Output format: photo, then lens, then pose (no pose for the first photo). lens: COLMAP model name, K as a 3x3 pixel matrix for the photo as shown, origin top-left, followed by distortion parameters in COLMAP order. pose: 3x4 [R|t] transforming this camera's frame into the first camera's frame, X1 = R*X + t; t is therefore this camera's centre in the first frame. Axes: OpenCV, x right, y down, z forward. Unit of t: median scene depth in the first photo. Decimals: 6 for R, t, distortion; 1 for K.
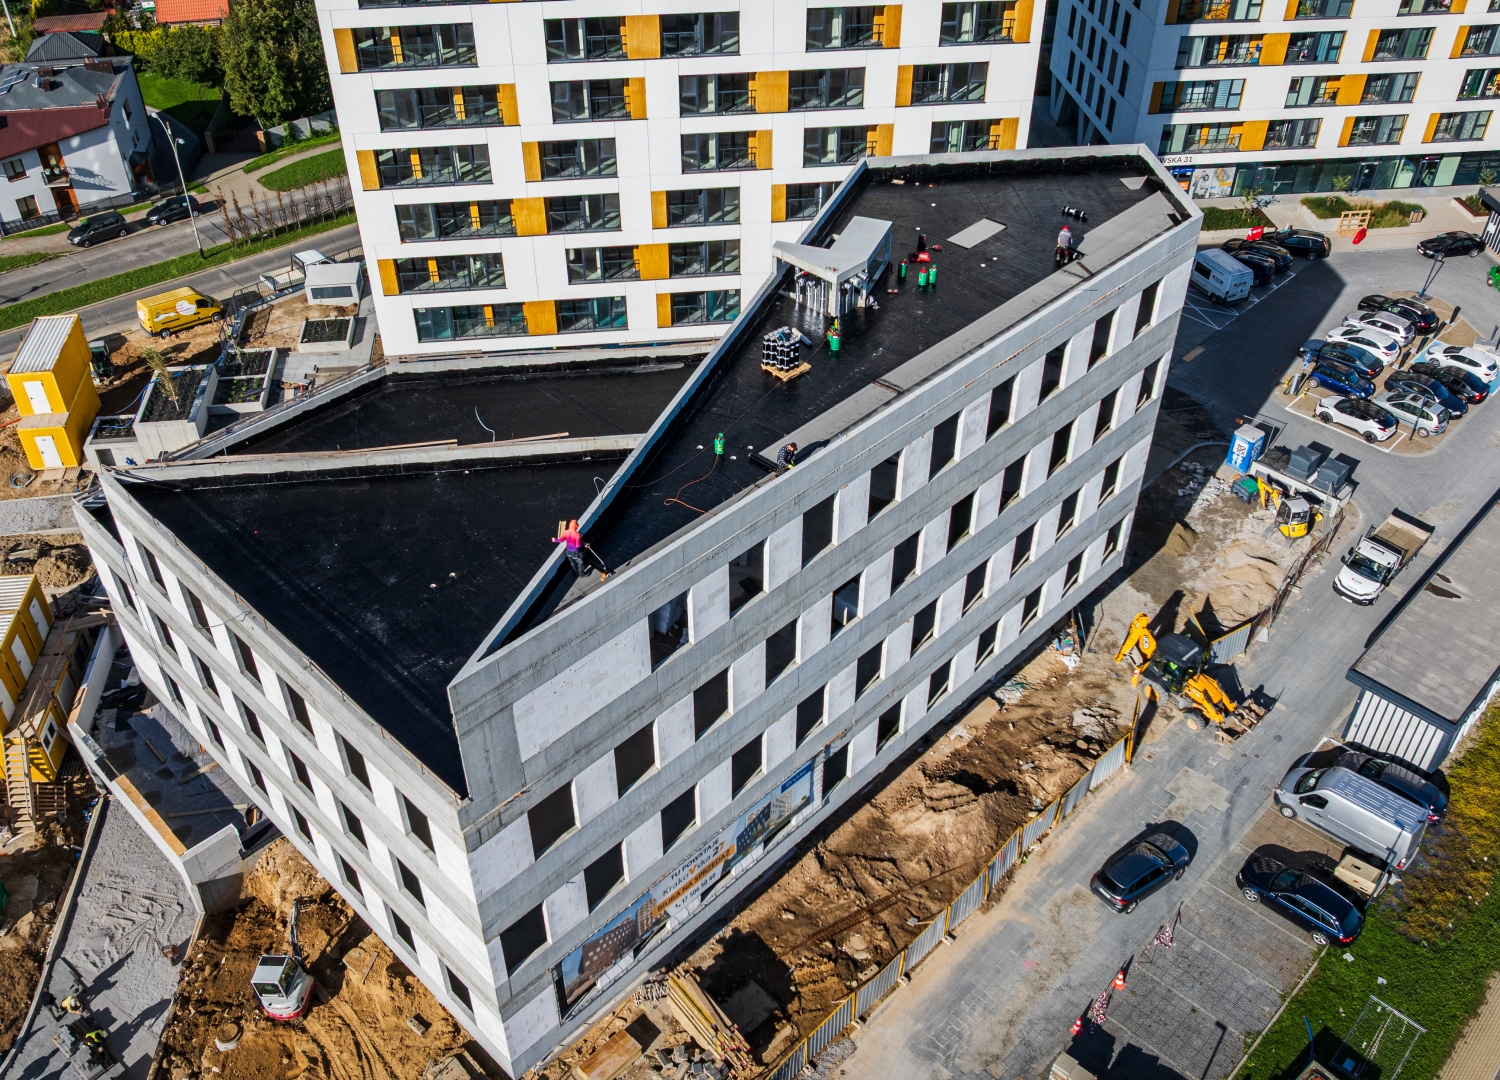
lens RADIAL K [[1358.6, 0, 749.9], [0, 1358.6, 543.6], [0, 0, 1]] dist [-0.027626, 0.000000]
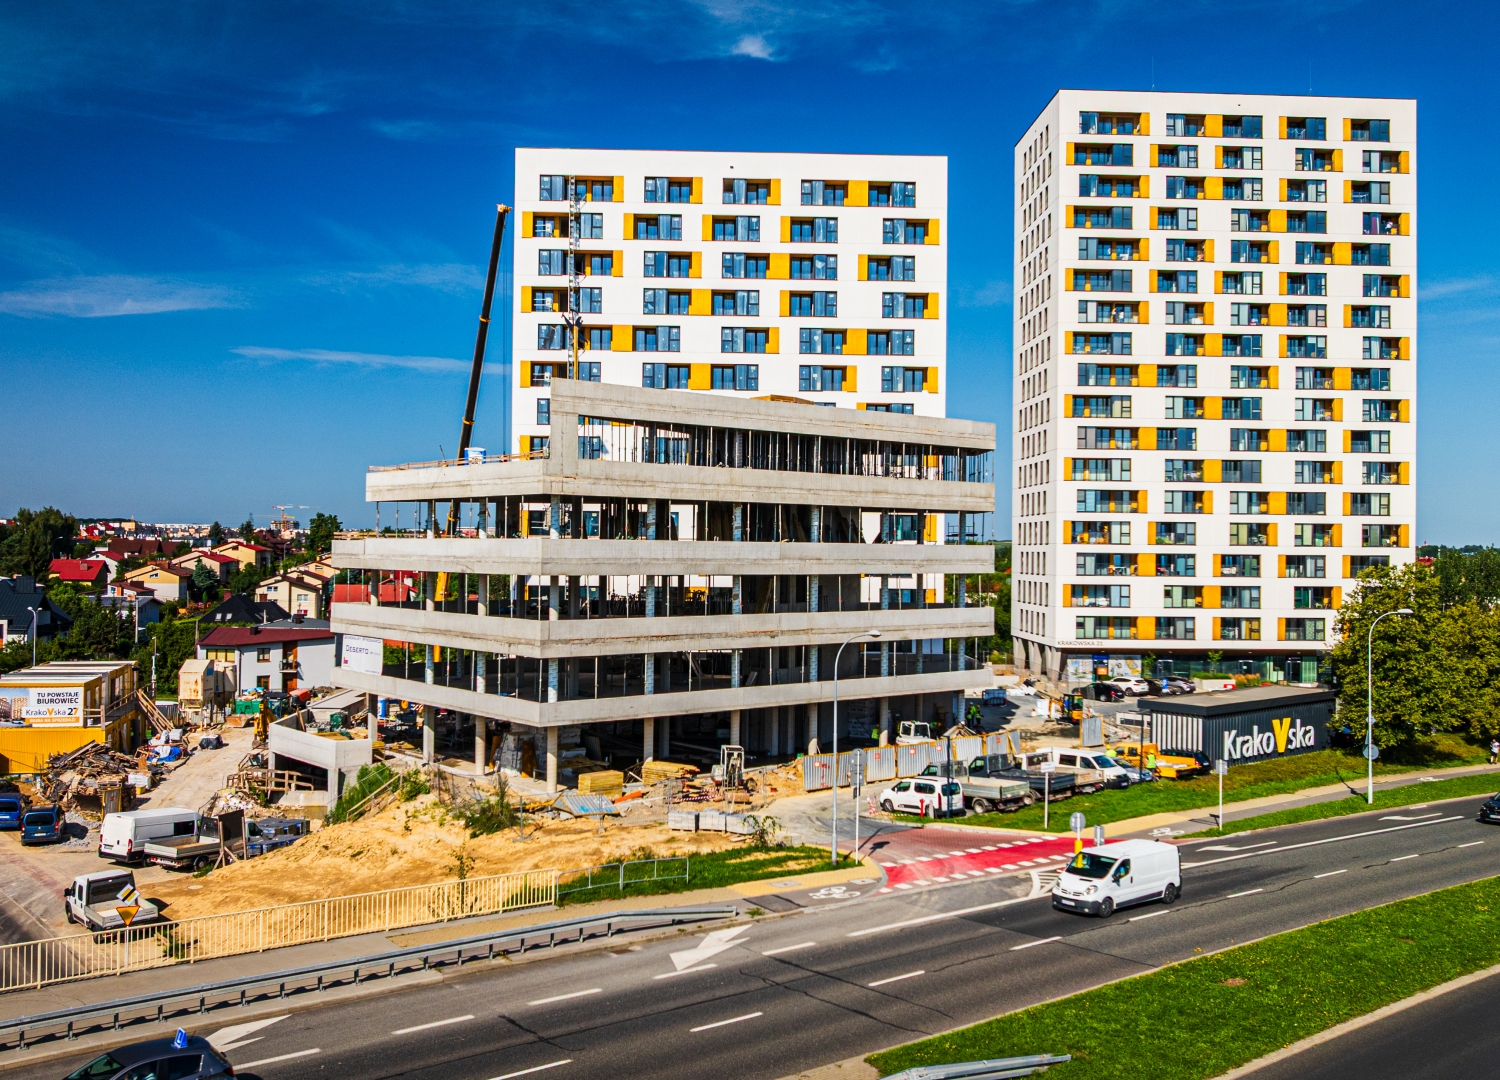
lens RADIAL K [[1358.6, 0, 744.1], [0, 1358.6, 537.0], [0, 0, 1]] dist [-0.027626, 0.000000]
pose [[0.995486, 0.010599, -0.094312, 0.122026], [-0.069263, 0.760508, -0.645623, 0.711203], [0.064882, 0.649241, 0.757810, -0.175072]]
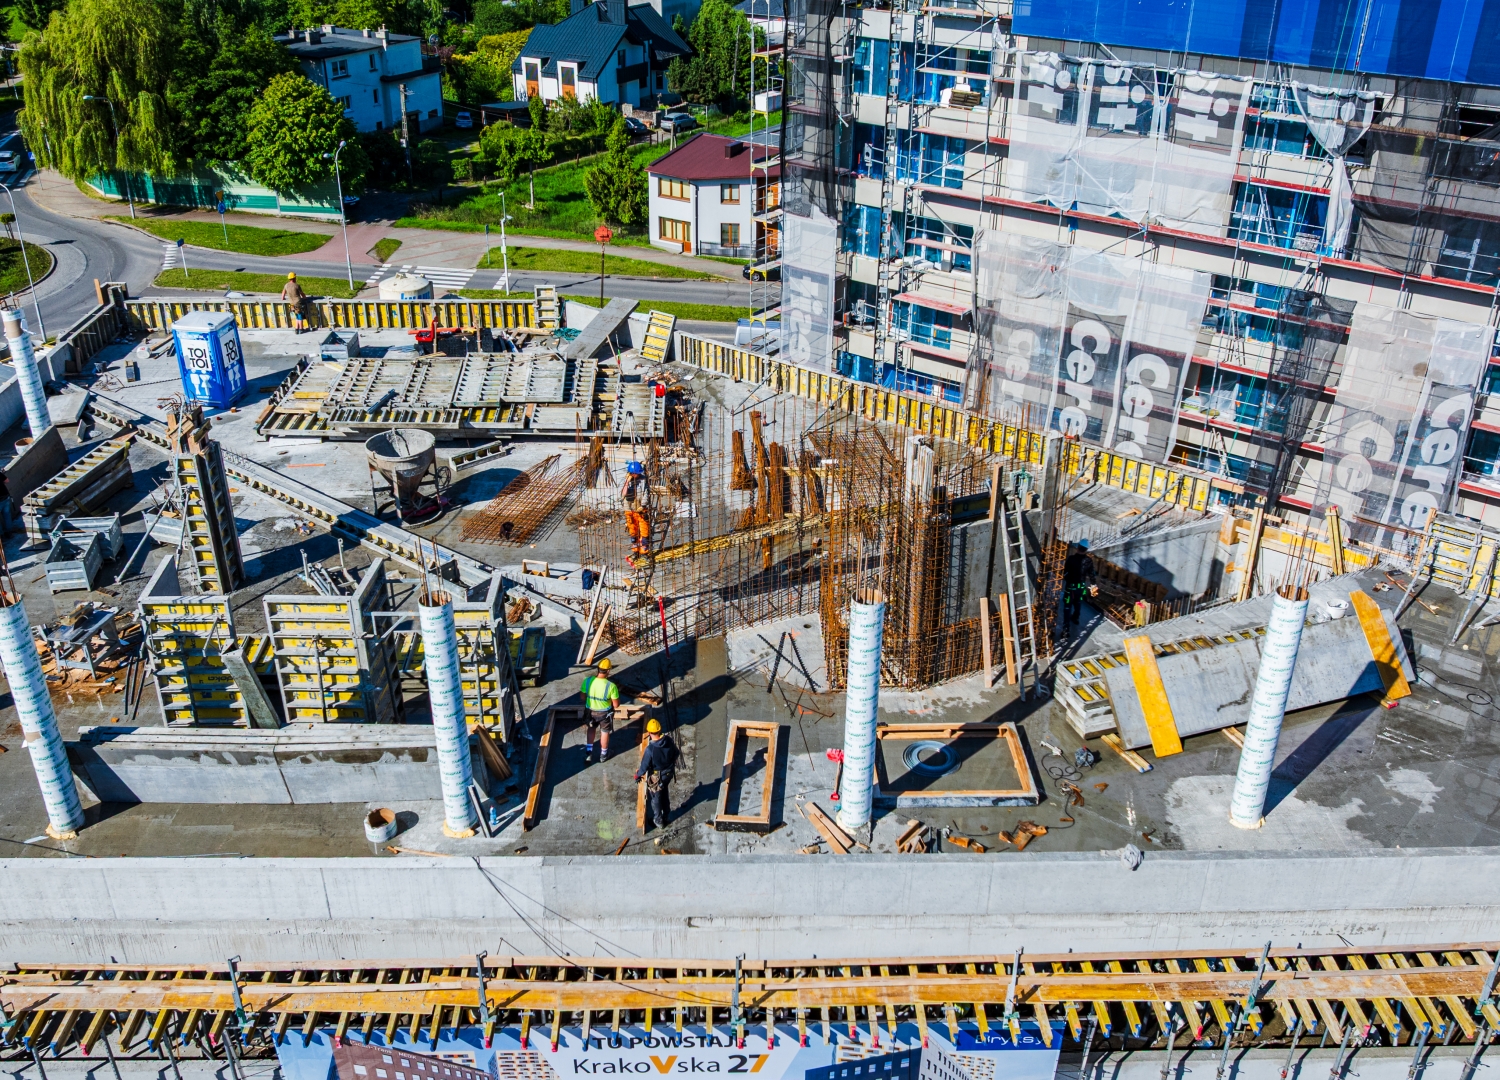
lens RADIAL K [[1358.6, 0, 752.0], [0, 1358.6, 540.2], [0, 0, 1]] dist [-0.027626, 0.000000]
pose [[0.712854, 0.336678, -0.615213, 0.215762], [-0.452789, 0.890844, -0.037133, -0.033182], [0.535557, 0.305032, 0.787486, 0.428938]]
